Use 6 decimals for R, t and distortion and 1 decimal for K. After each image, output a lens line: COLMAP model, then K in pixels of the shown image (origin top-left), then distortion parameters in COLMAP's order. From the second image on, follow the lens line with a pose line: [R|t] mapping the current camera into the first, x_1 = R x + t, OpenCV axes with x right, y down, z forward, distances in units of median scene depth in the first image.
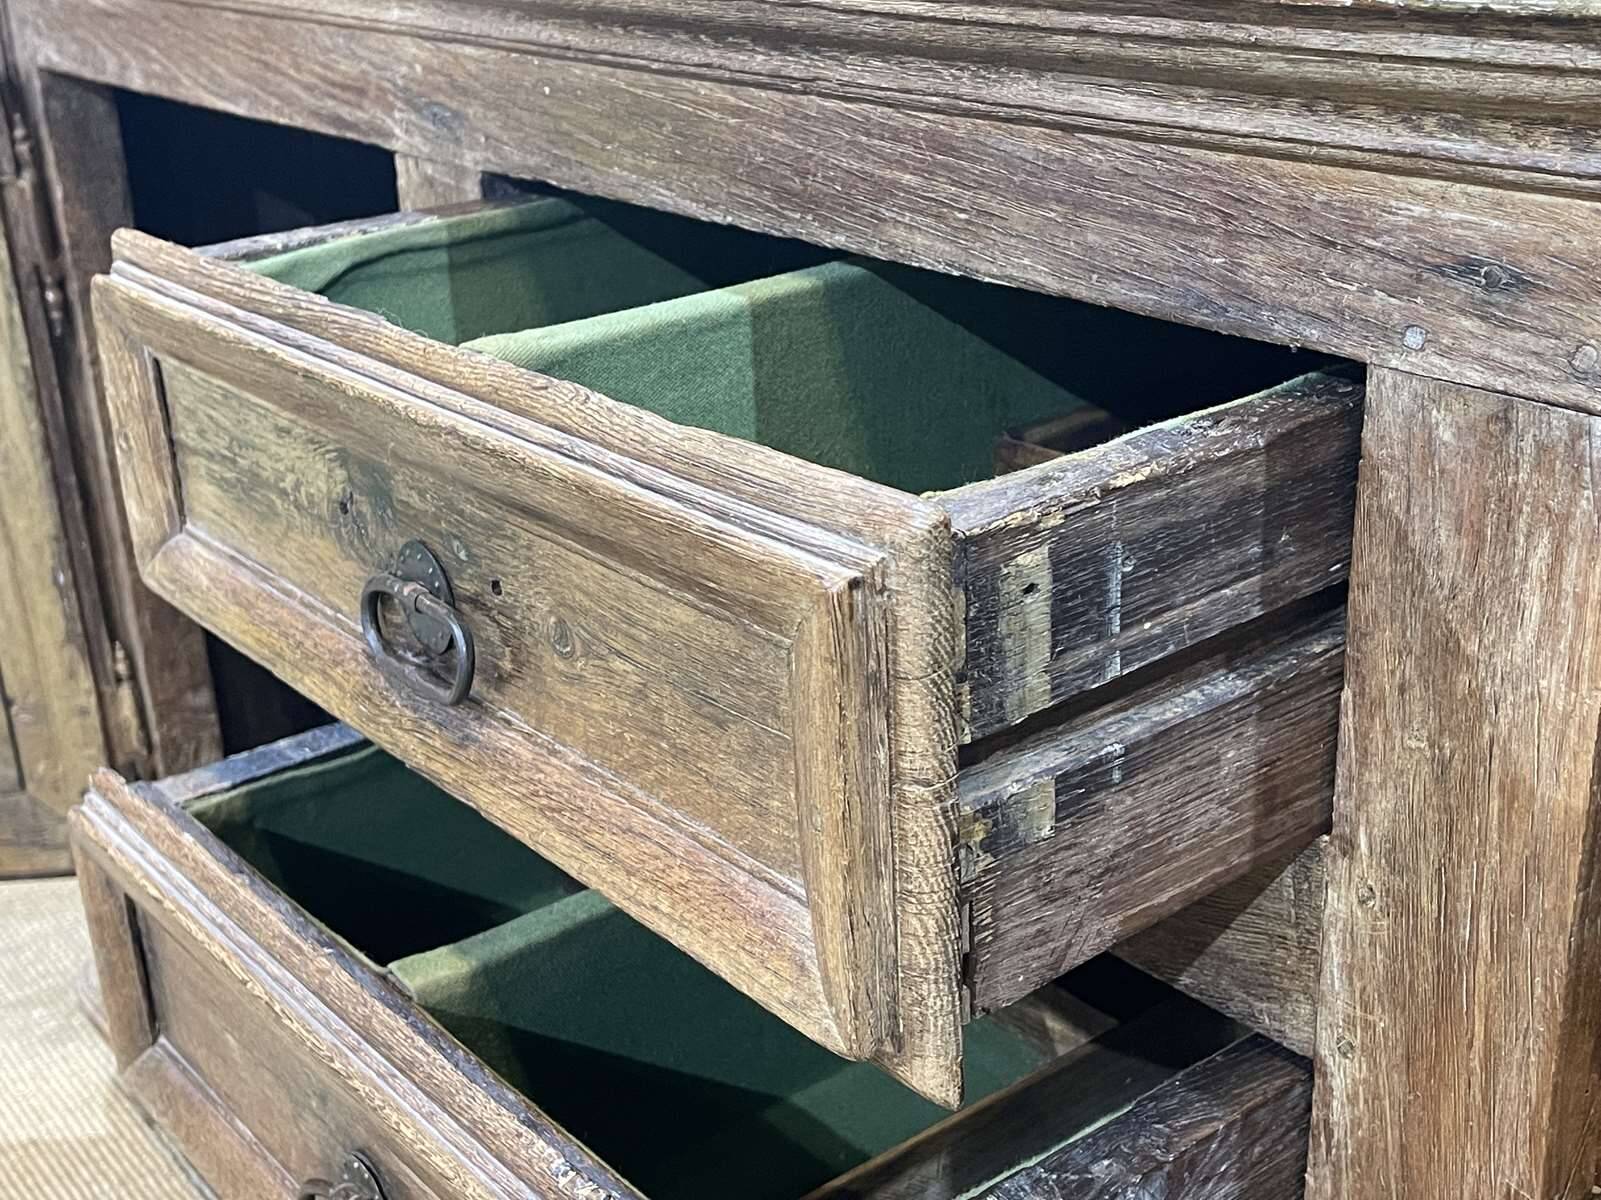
lens RADIAL K [[2020.5, 0, 814.1], [0, 2020.5, 602.8], [0, 0, 1]] dist [0.131237, -0.449733]
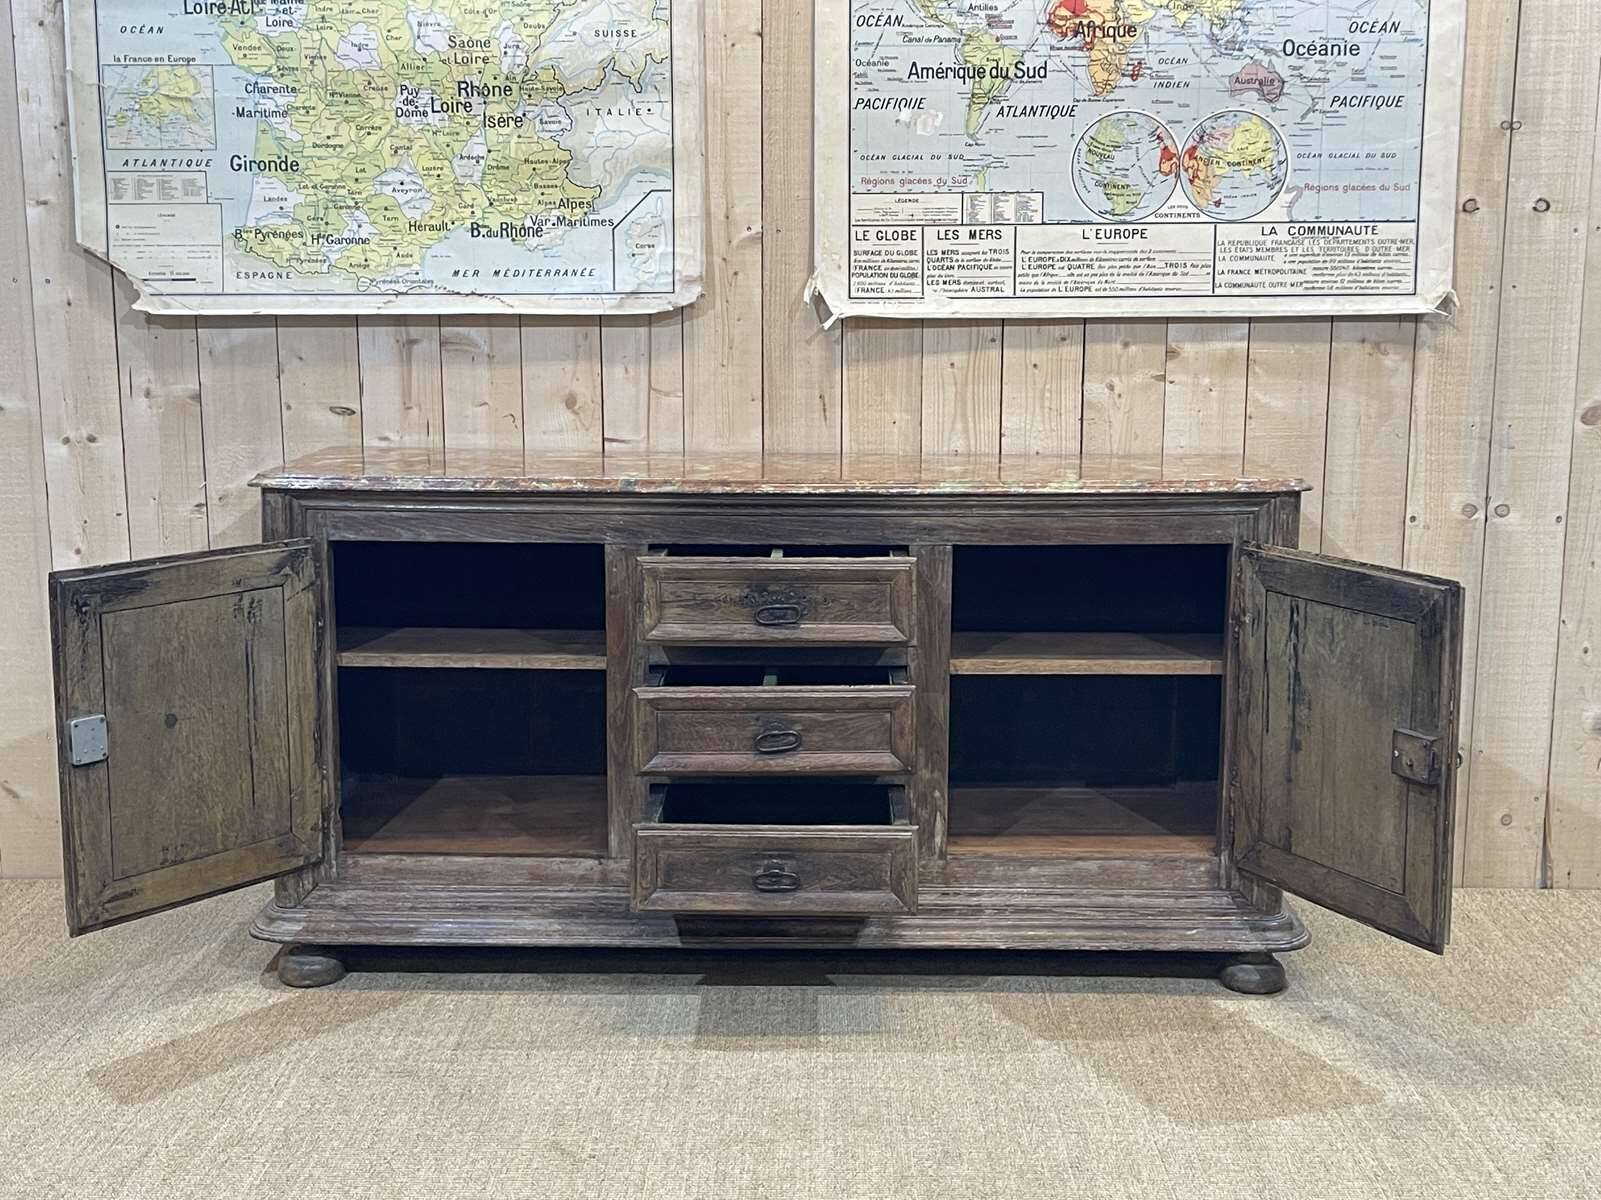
lens RADIAL K [[1989.4, 0, 806.1], [0, 1989.4, 604.9], [0, 0, 1]] dist [0.146024, -0.501263]
pose [[0.633671, -0.084518, 0.768972, -4.362033], [0.260310, 0.959345, -0.109066, 0.609220], [-0.728491, 0.269283, 0.629911, -2.471666]]
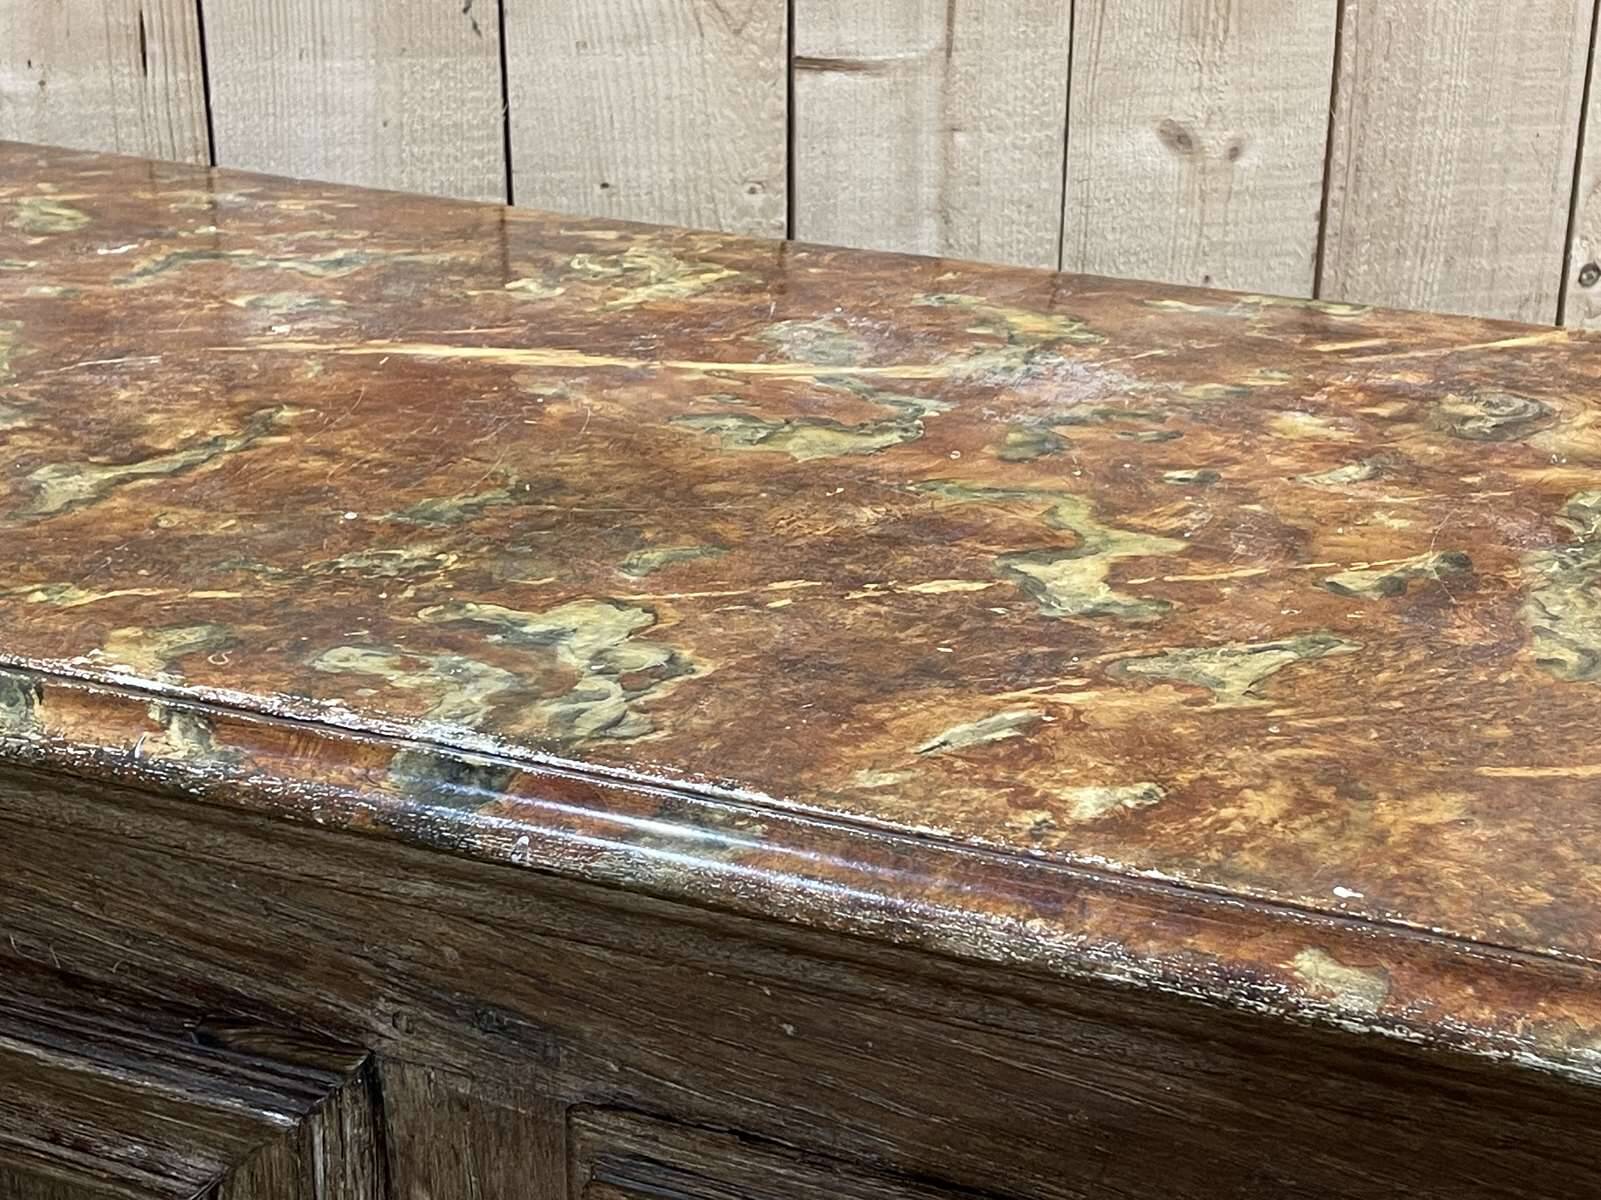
lens RADIAL K [[2661.8, 0, 800.5], [0, 2661.8, 600.0], [0, 0, 1]] dist [0.159389, -0.668250]
pose [[0.869277, -0.139194, 0.474324, -0.716647], [0.141057, 0.989489, 0.031865, -0.563885], [-0.473773, 0.039207, 0.879774, 0.249704]]
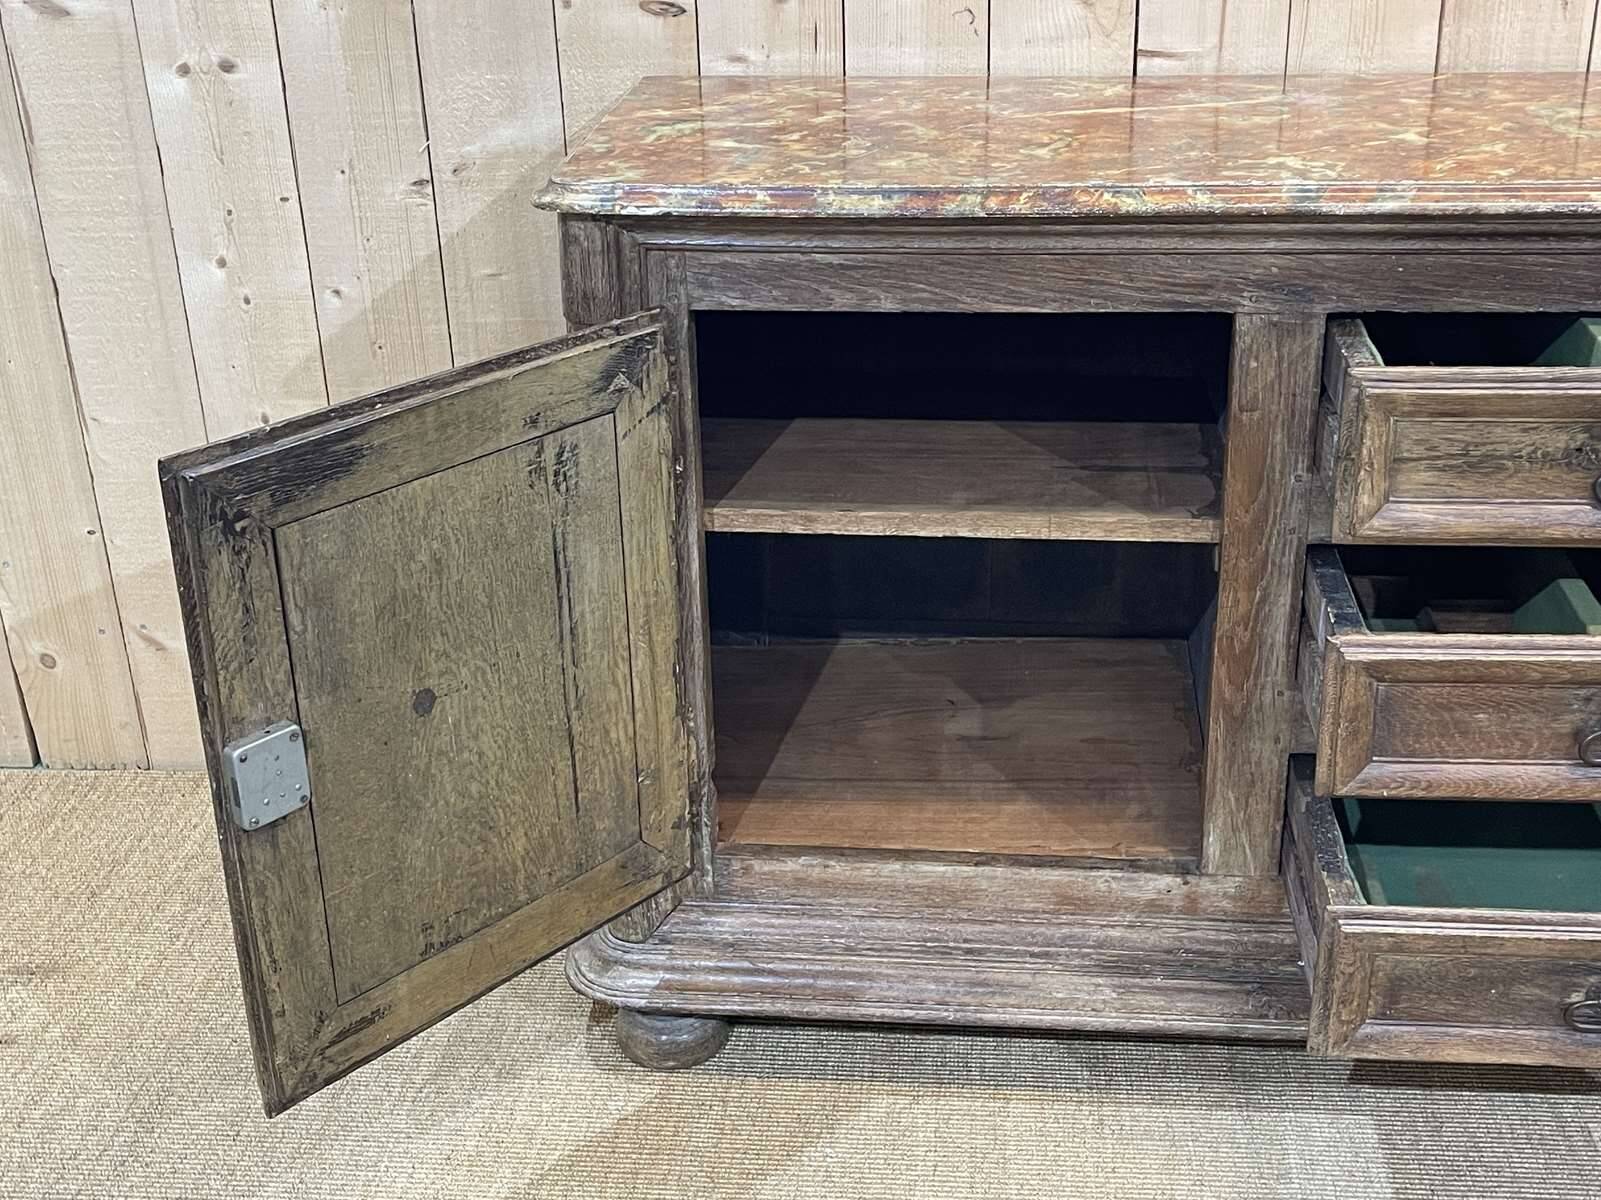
lens RADIAL K [[1995.7, 0, 815.5], [0, 1995.7, 602.3], [0, 0, 1]] dist [0.135882, -0.428349]
pose [[0.689415, -0.271059, 0.671740, -2.768329], [0.264955, 0.957448, 0.114421, -0.427293], [-0.674171, 0.099097, 0.731897, -0.145839]]
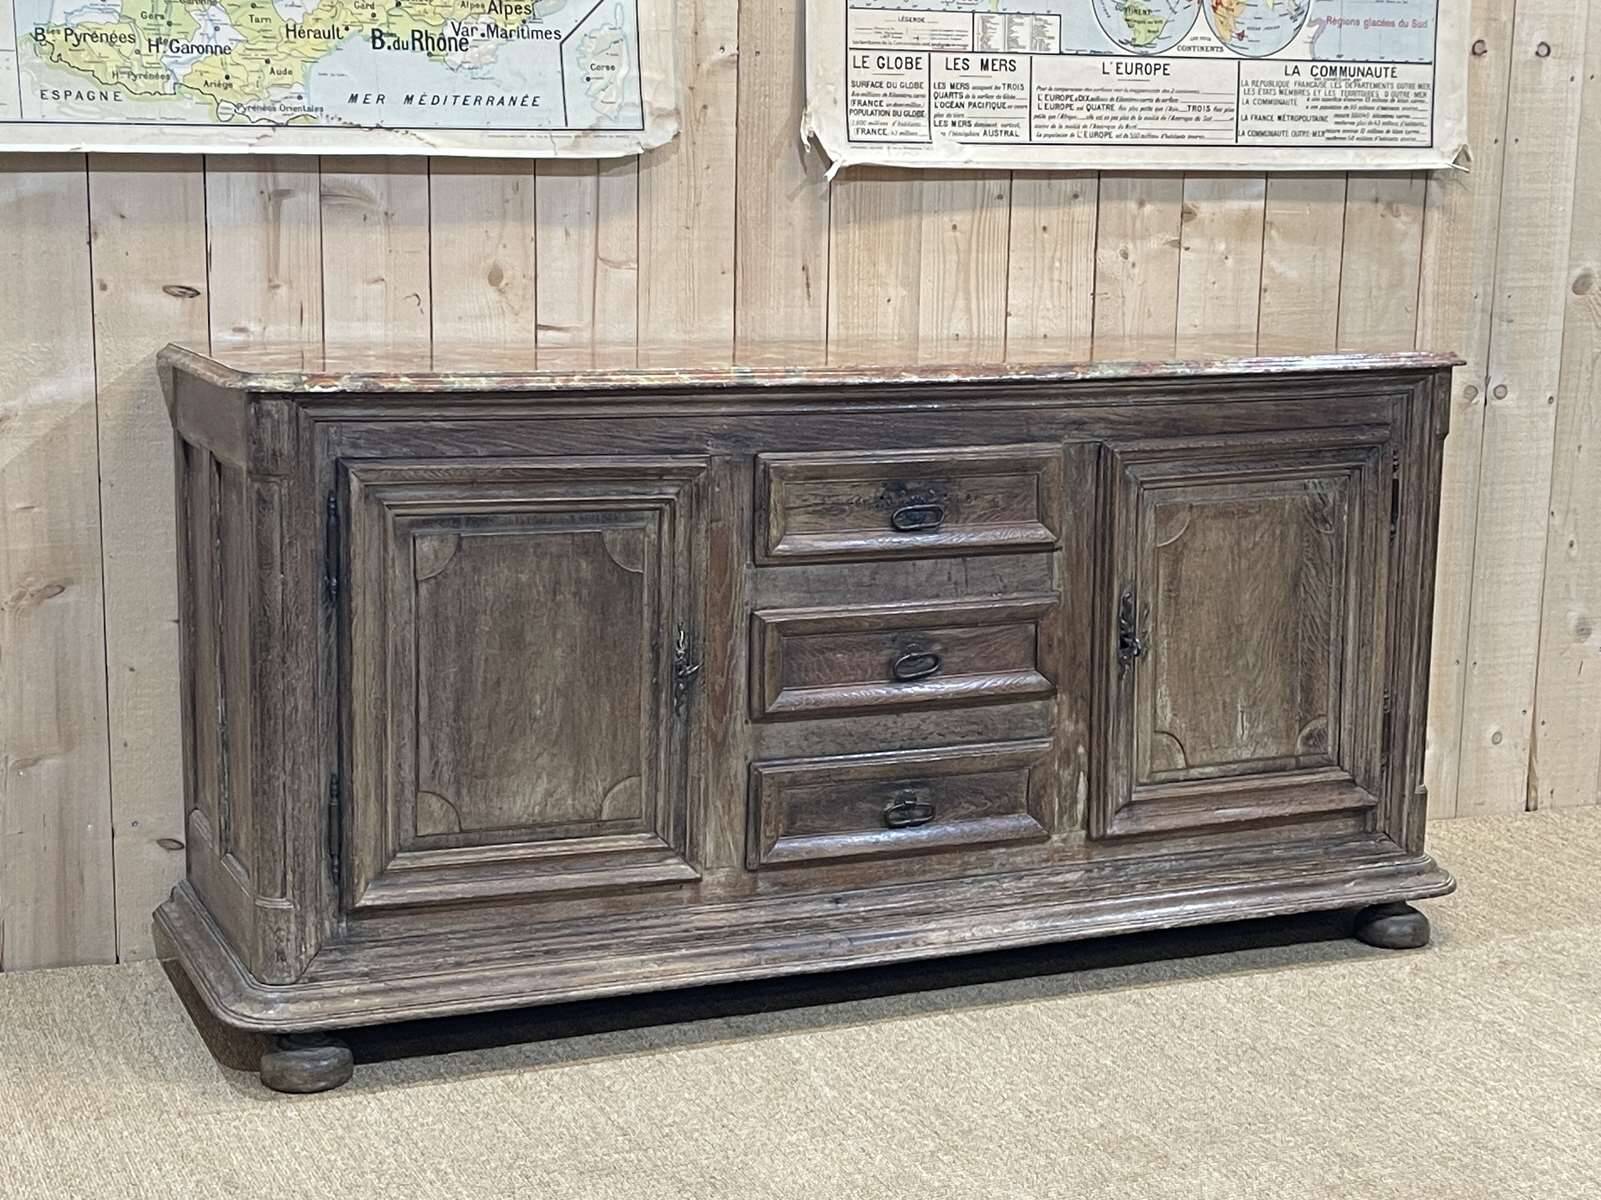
lens RADIAL K [[2500.5, 0, 803.1], [0, 2500.5, 618.8], [0, 0, 1]] dist [0.154774, -0.573280]
pose [[0.260422, -0.123594, 0.957552, -5.534949], [0.335370, 0.941598, 0.030326, -0.092638], [-0.905377, 0.313237, 0.286663, -0.140128]]
